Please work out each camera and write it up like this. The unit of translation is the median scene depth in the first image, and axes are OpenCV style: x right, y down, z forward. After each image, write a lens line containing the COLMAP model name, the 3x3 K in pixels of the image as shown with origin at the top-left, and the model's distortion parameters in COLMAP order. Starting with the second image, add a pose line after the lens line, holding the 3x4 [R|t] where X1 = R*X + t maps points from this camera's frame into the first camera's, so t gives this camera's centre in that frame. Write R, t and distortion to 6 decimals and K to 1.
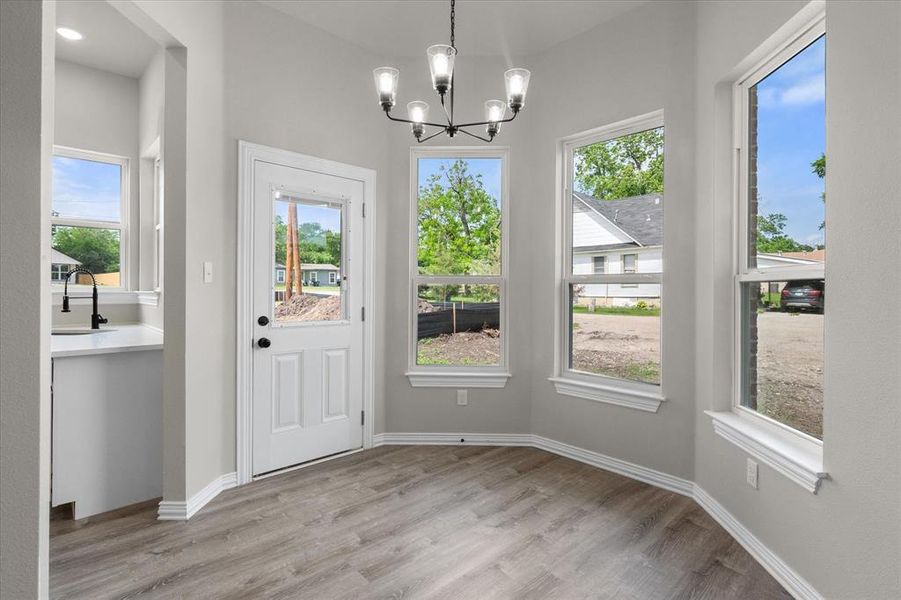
lens RADIAL K [[449.4, 0, 452.8], [0, 449.4, 290.4], [0, 0, 1]] dist [0.000388, -0.000798]
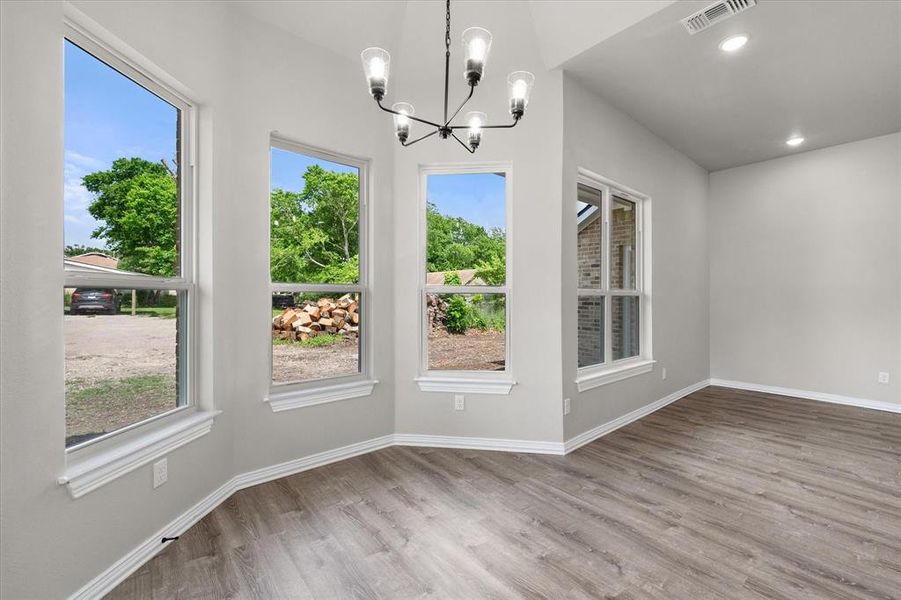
lens RADIAL K [[371.2, 0, 450.9], [0, 371.2, 298.2], [0, 0, 1]] dist [0.001847, -0.000107]
pose [[0.054321, -0.008326, 0.998489, -0.472926], [-0.004868, 0.999951, 0.008603, -0.009049], [-0.998512, -0.005328, 0.054278, 0.578082]]
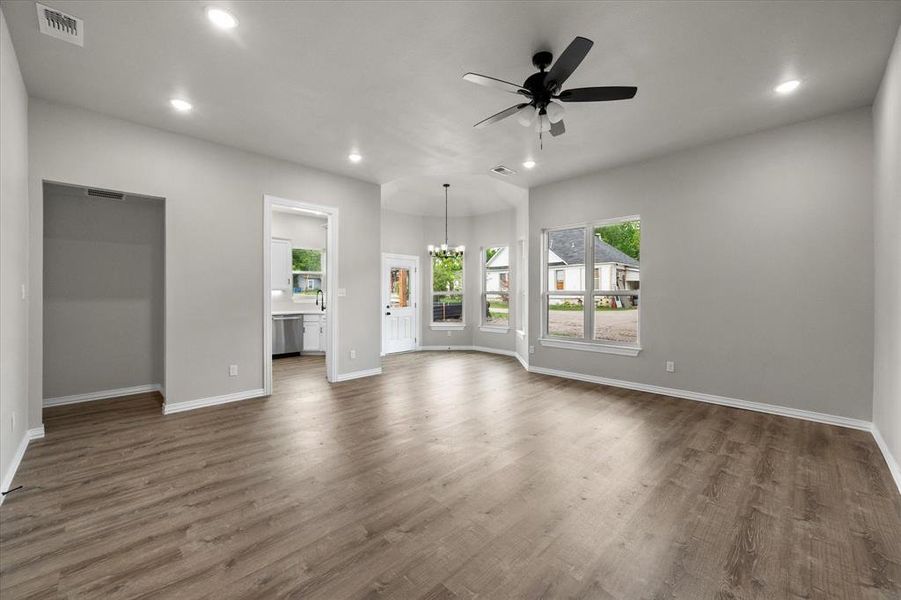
lens RADIAL K [[359.0, 0, 450.3], [0, 359.0, 297.1], [0, 0, 1]] dist [0.001596, 0.000158]
pose [[0.999621, -0.006344, 0.026795, -0.033565], [0.006104, 0.999941, 0.009025, -0.019565], [-0.026851, -0.008858, 0.999600, -1.337460]]
